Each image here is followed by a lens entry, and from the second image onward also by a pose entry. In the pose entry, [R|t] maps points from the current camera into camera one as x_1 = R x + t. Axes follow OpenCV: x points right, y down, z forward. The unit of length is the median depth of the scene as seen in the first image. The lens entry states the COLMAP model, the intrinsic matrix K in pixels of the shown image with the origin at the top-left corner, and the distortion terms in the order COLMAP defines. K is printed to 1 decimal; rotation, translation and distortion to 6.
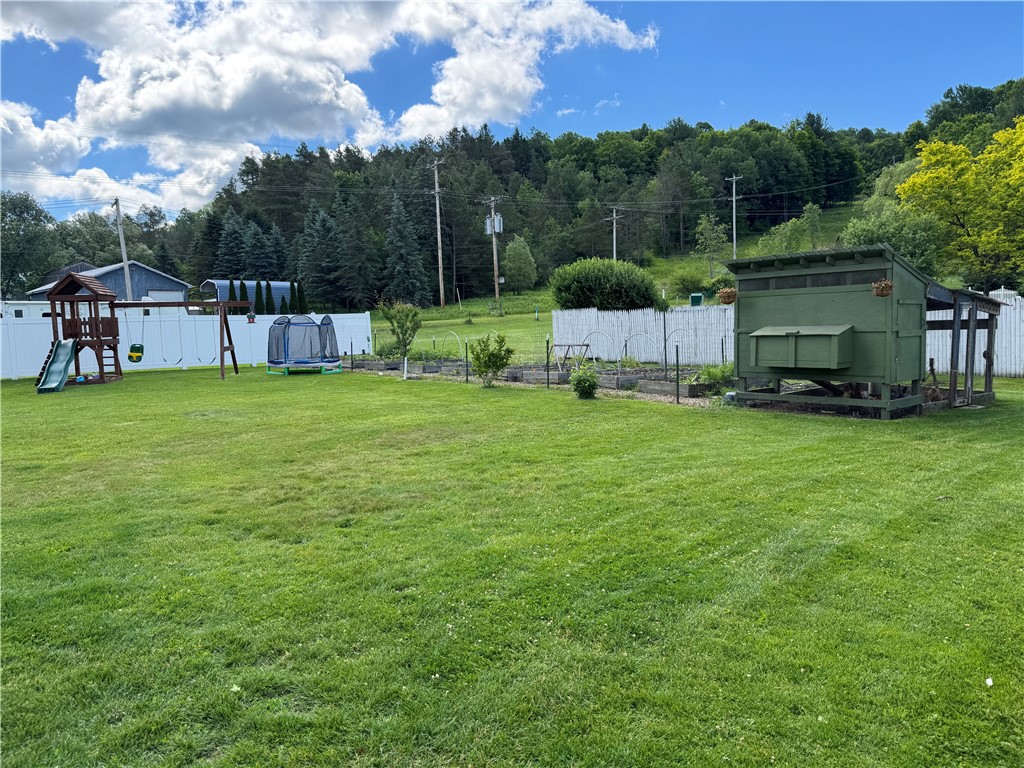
lens RADIAL K [[660.5, 0, 512.0], [0, 660.5, 384.0], [0, 0, 1]] dist [0.173009, -0.320249]
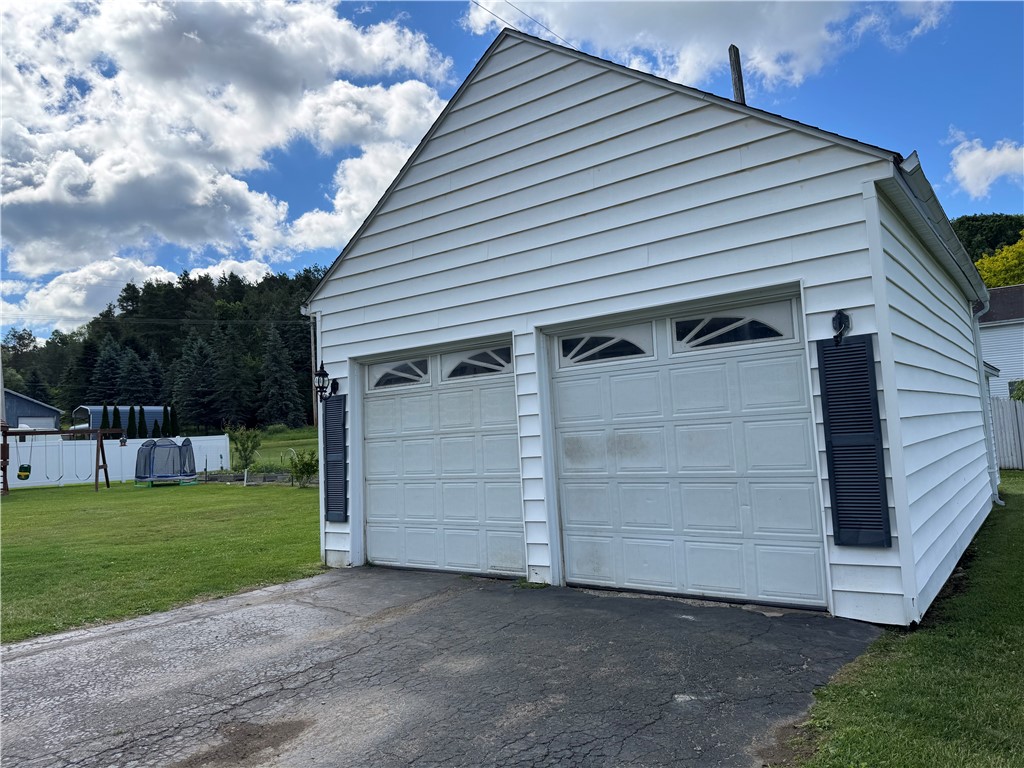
lens RADIAL K [[727.9, 0, 512.0], [0, 727.9, 384.0], [0, 0, 1]] dist [0.090267, -0.118291]
pose [[0.993057, -0.009673, 0.117235, 0.073773], [0.029005, 0.985976, -0.164345, 0.018445], [-0.114001, 0.166605, 0.979411, -0.193840]]
